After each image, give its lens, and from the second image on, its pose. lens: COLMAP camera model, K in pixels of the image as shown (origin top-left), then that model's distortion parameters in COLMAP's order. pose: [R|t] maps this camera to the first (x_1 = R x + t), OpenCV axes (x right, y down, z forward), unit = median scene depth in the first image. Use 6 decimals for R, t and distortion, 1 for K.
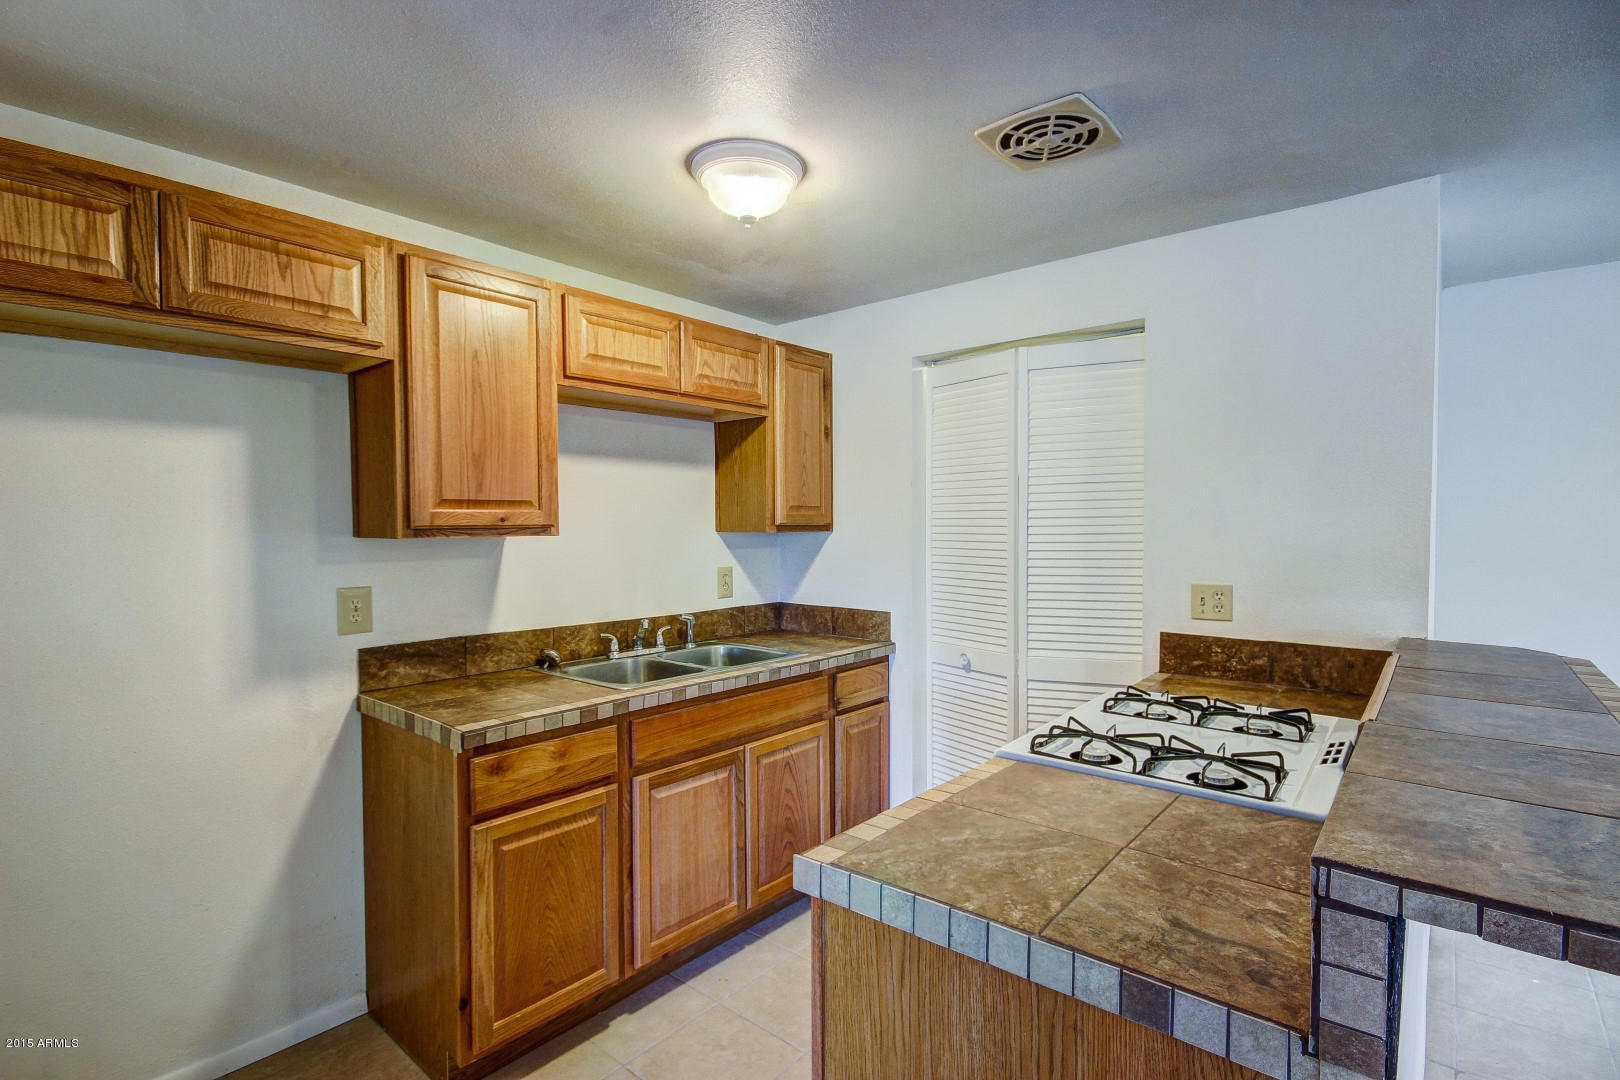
lens RADIAL K [[762.5, 0, 819.3], [0, 762.5, 545.6], [0, 0, 1]] dist [0.008975, -0.010006]
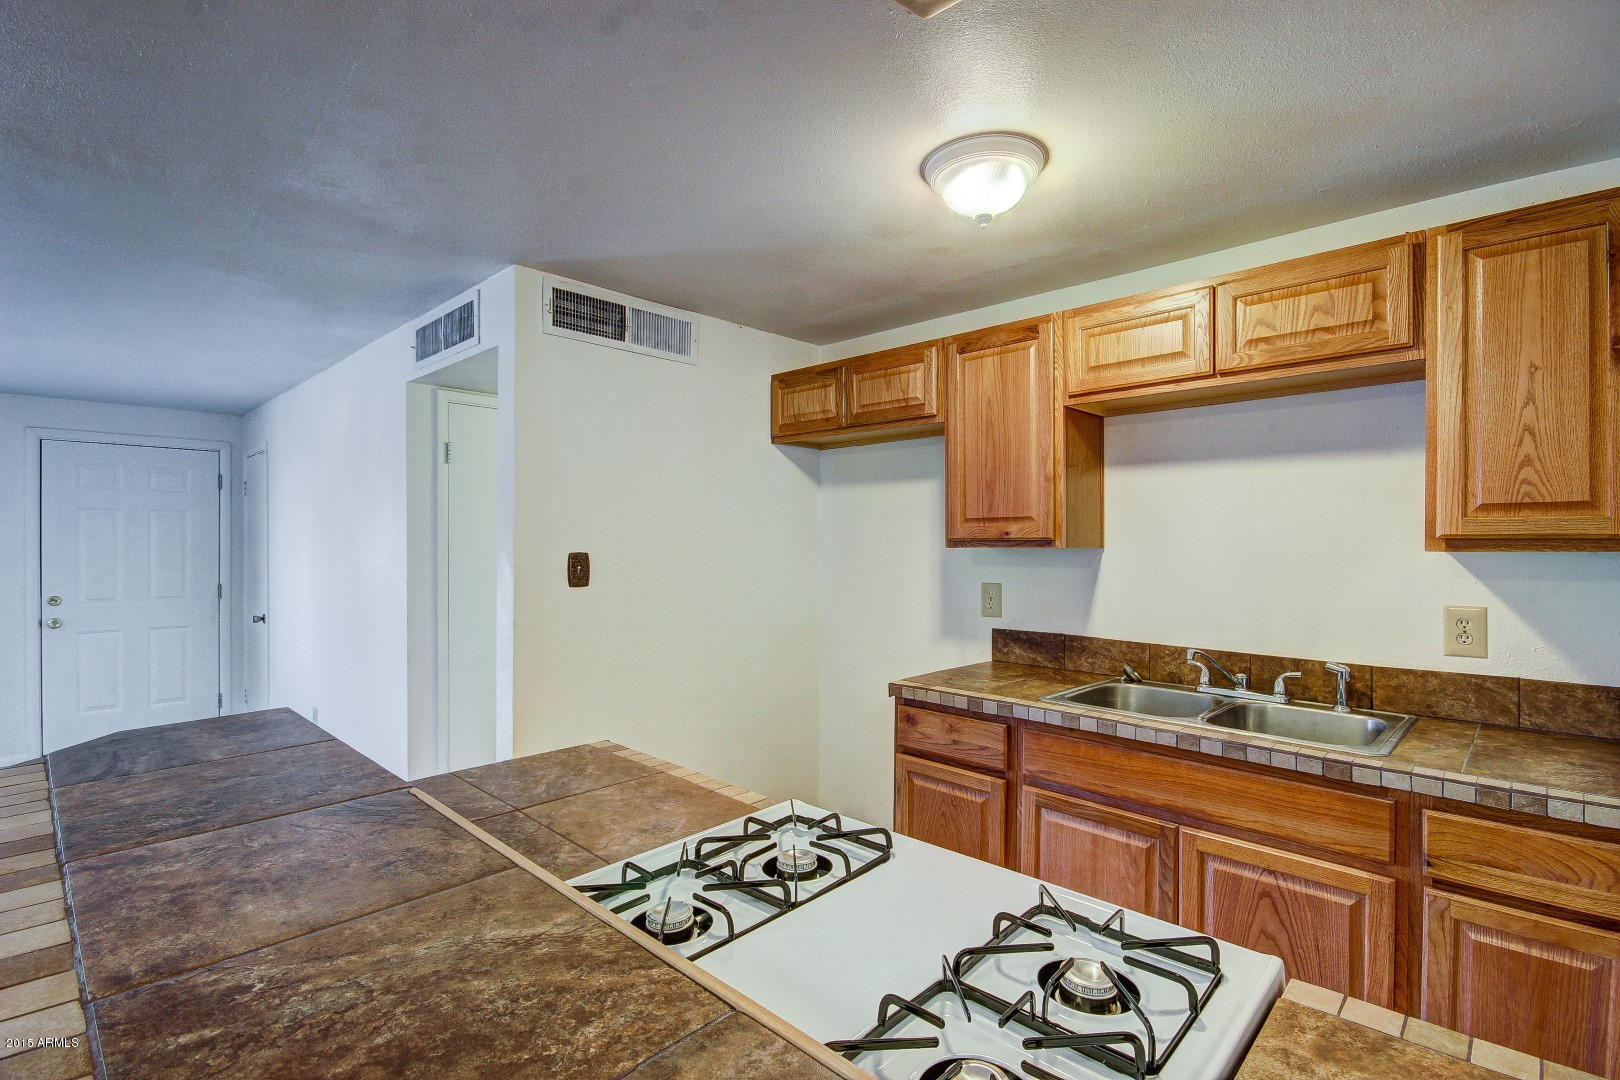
lens RADIAL K [[762.5, 0, 819.3], [0, 762.5, 545.6], [0, 0, 1]] dist [0.008975, -0.010006]
pose [[-0.067973, 0.010245, -0.997635, 0.718735], [-0.026961, 0.999563, 0.012102, -0.019663], [0.997323, 0.027719, -0.067667, 0.712749]]
